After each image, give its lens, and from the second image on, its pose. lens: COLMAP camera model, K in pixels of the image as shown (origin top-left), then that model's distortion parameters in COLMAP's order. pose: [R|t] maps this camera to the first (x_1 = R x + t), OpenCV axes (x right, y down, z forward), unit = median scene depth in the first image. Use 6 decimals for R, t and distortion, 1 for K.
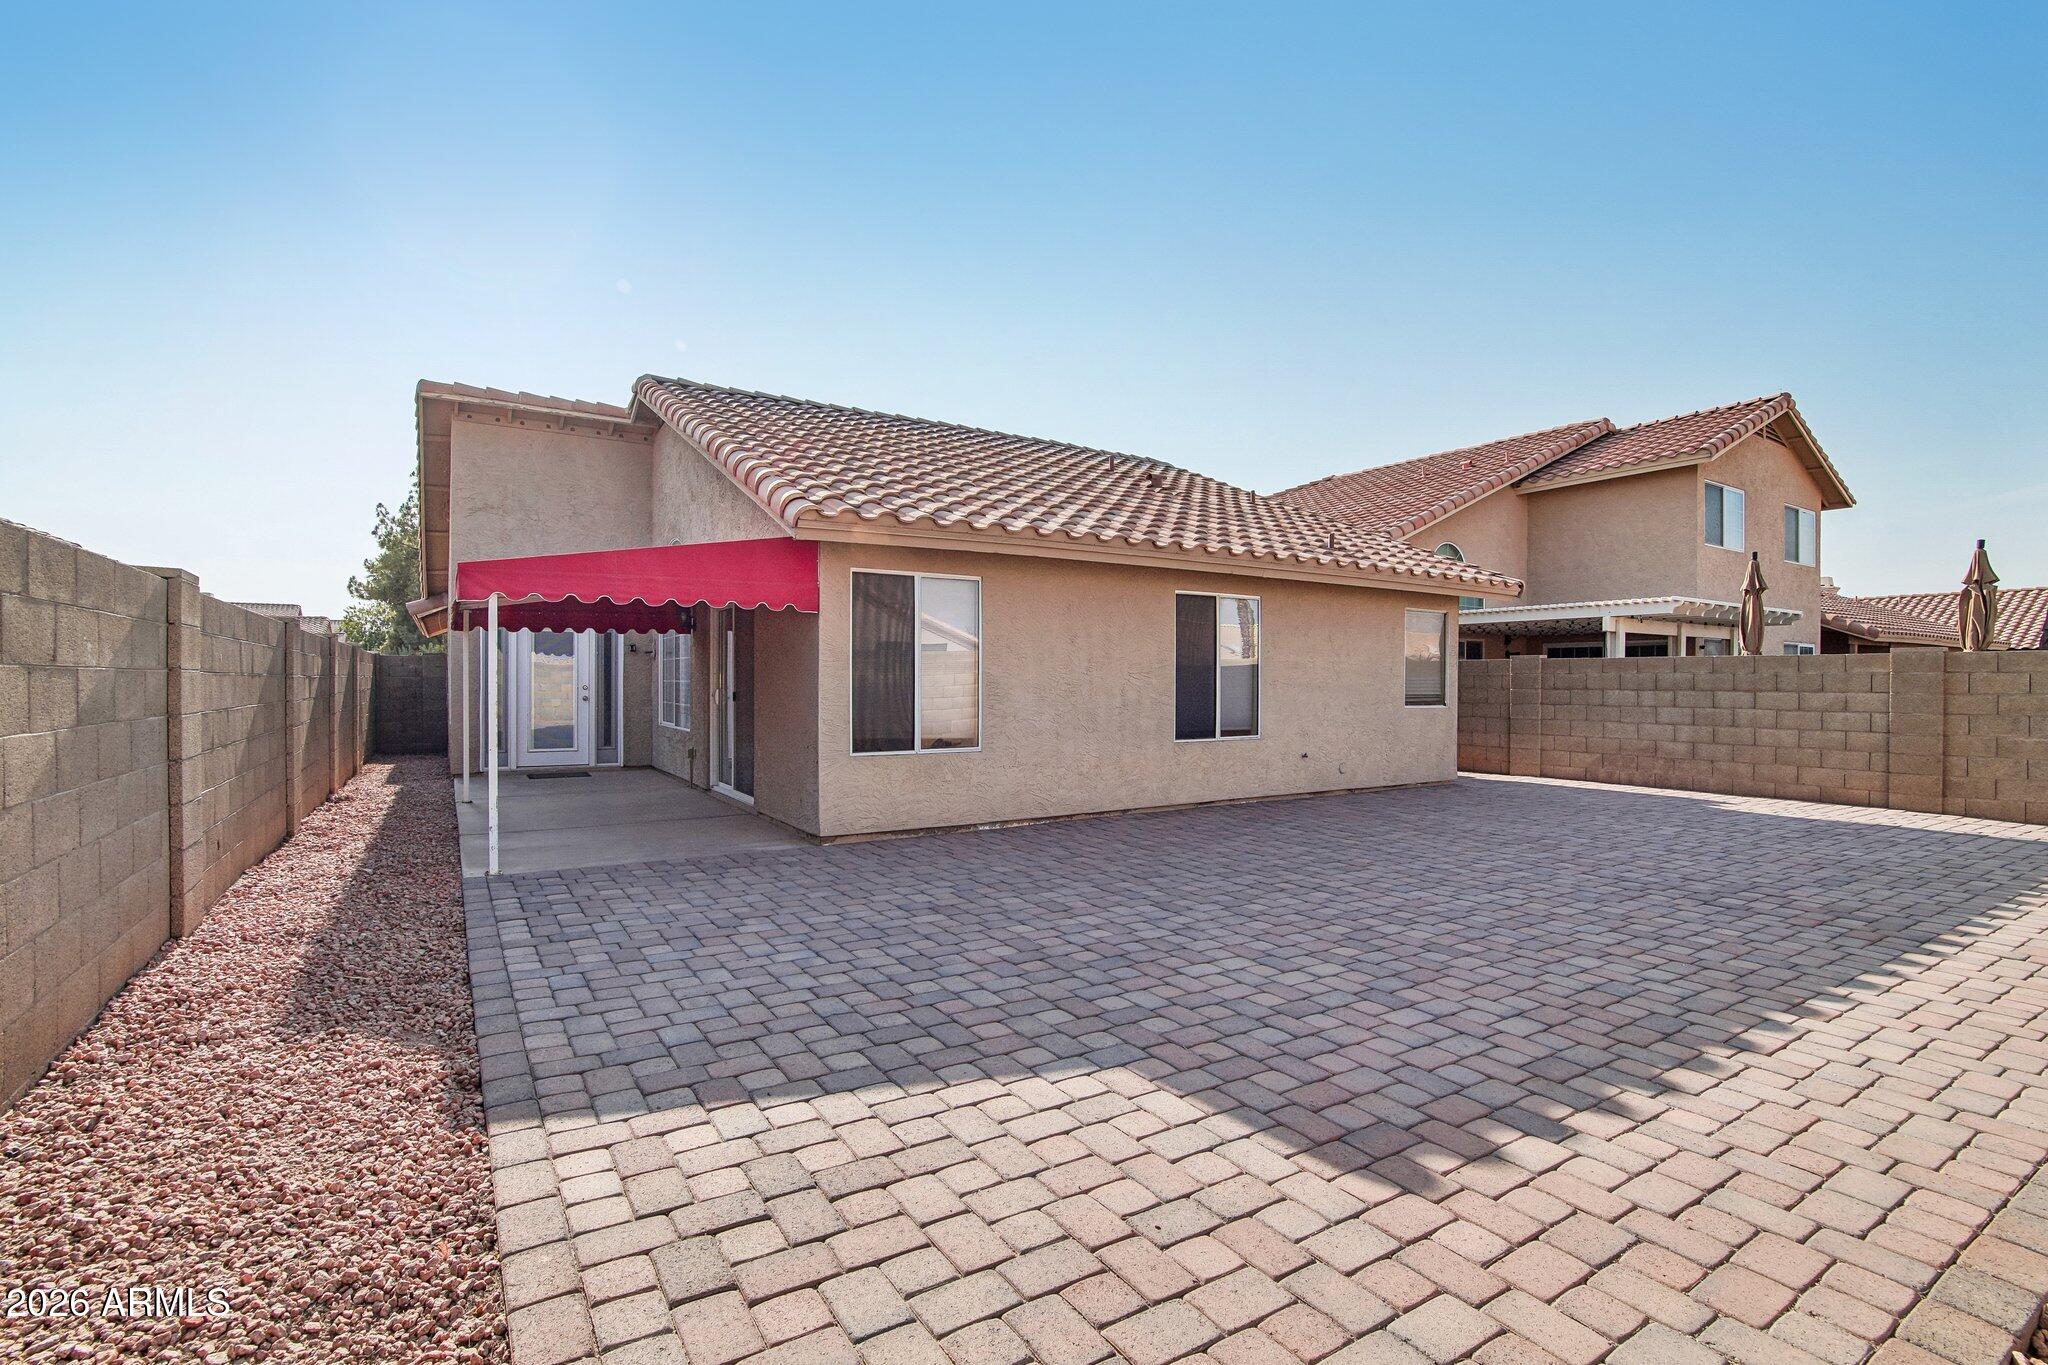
lens RADIAL K [[936.8, 0, 1020.3], [0, 936.8, 677.0], [0, 0, 1]] dist [-0.039524, 0.006662]
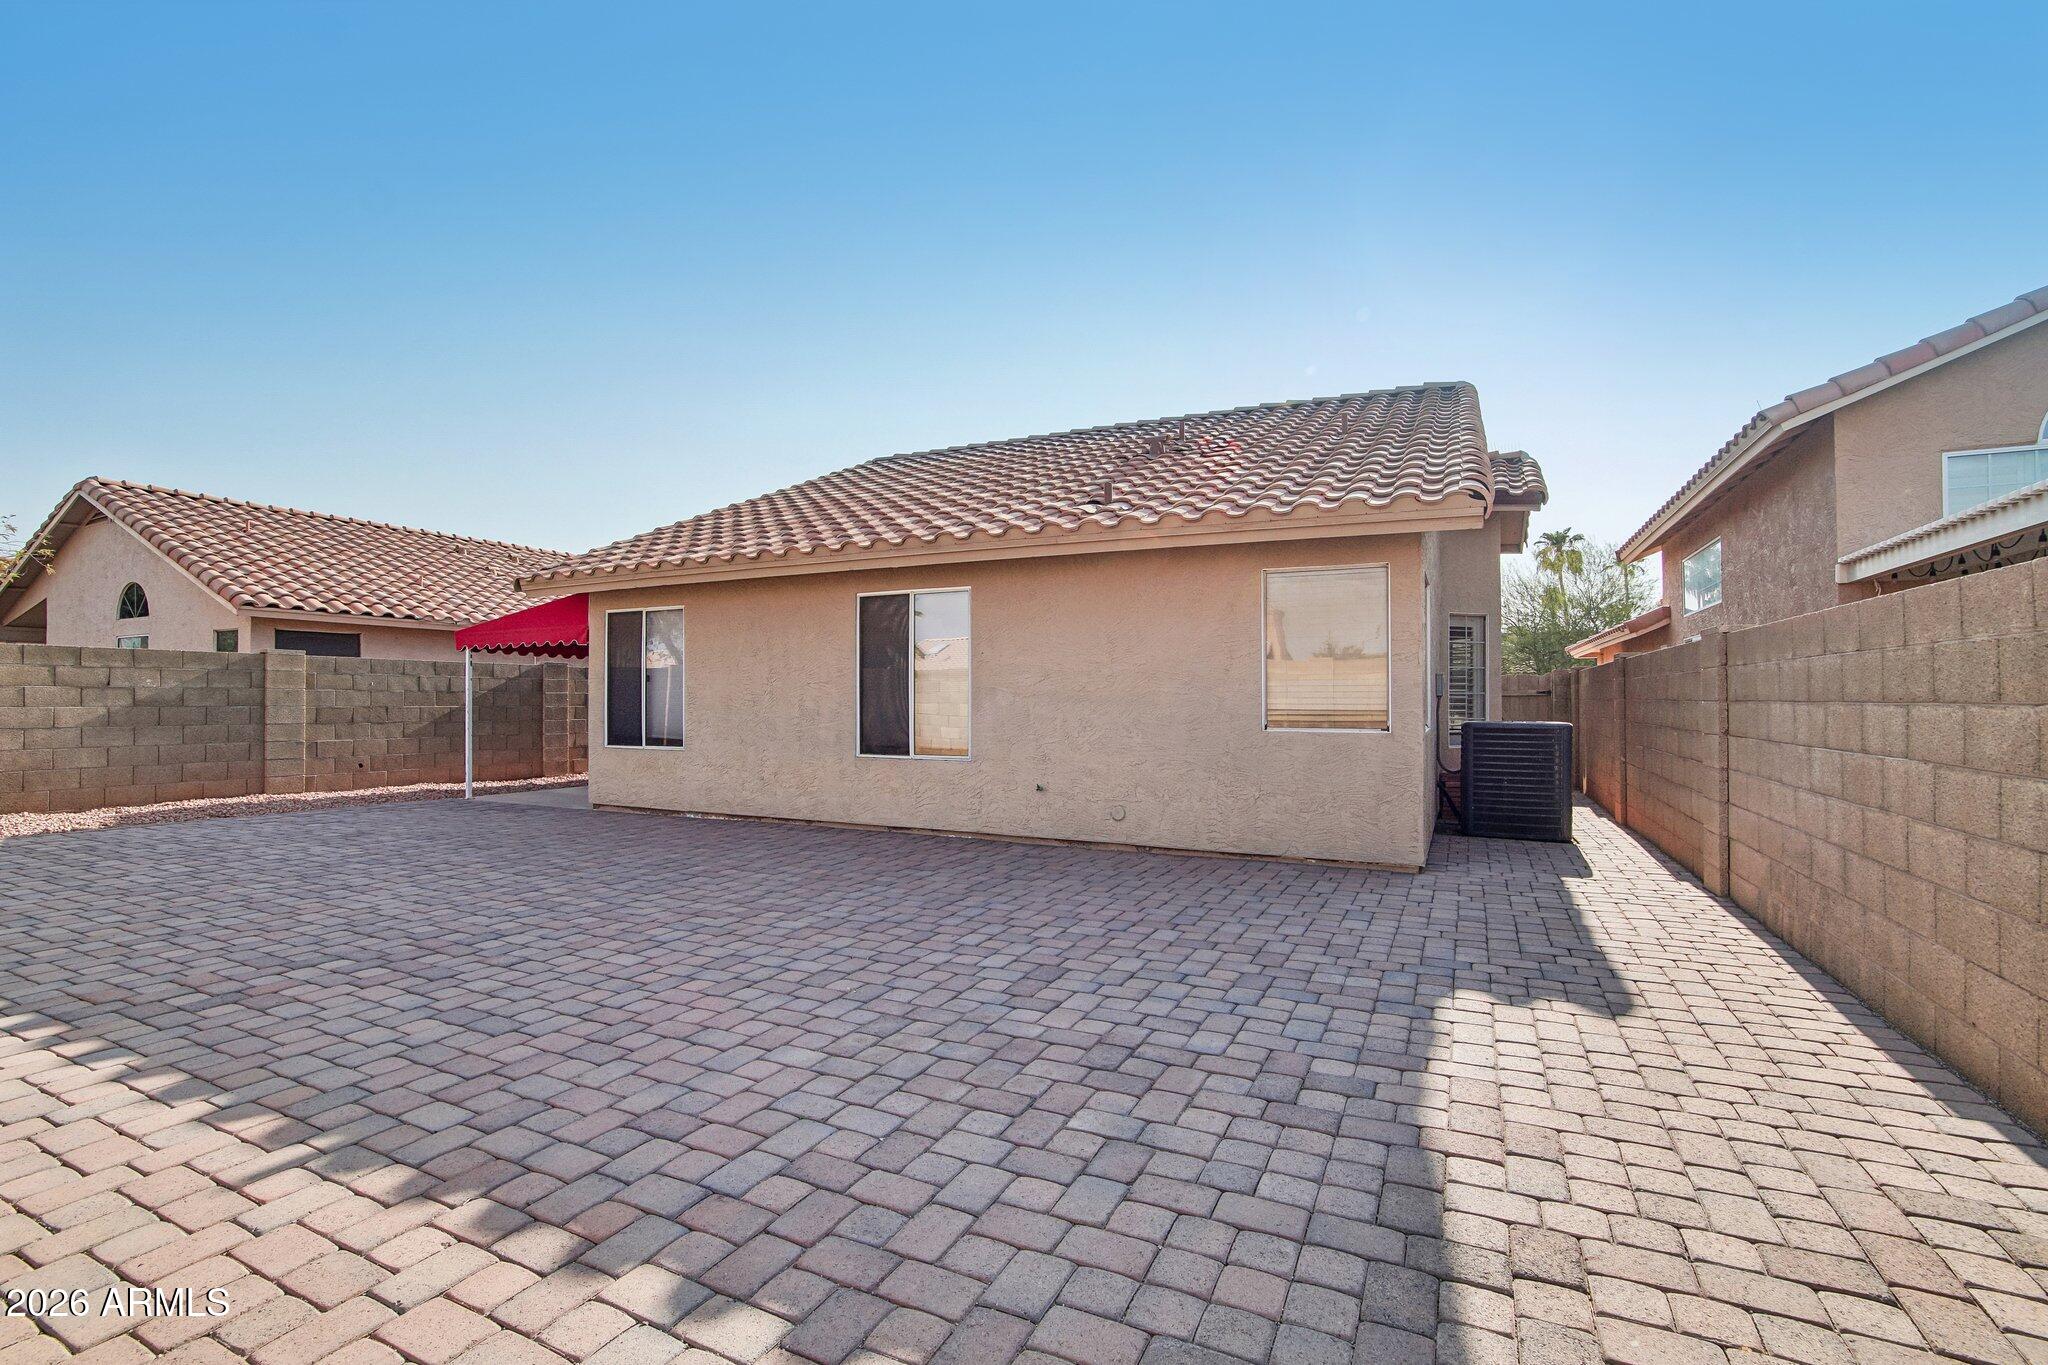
lens RADIAL K [[936.8, 0, 1019.6], [0, 936.8, 683.5], [0, 0, 1]] dist [-0.039524, 0.006662]
pose [[0.511232, -0.017198, -0.859271, 1.091061], [0.005491, 0.999845, -0.016744, 0.013881], [0.859425, 0.003842, 0.511247, 0.686873]]
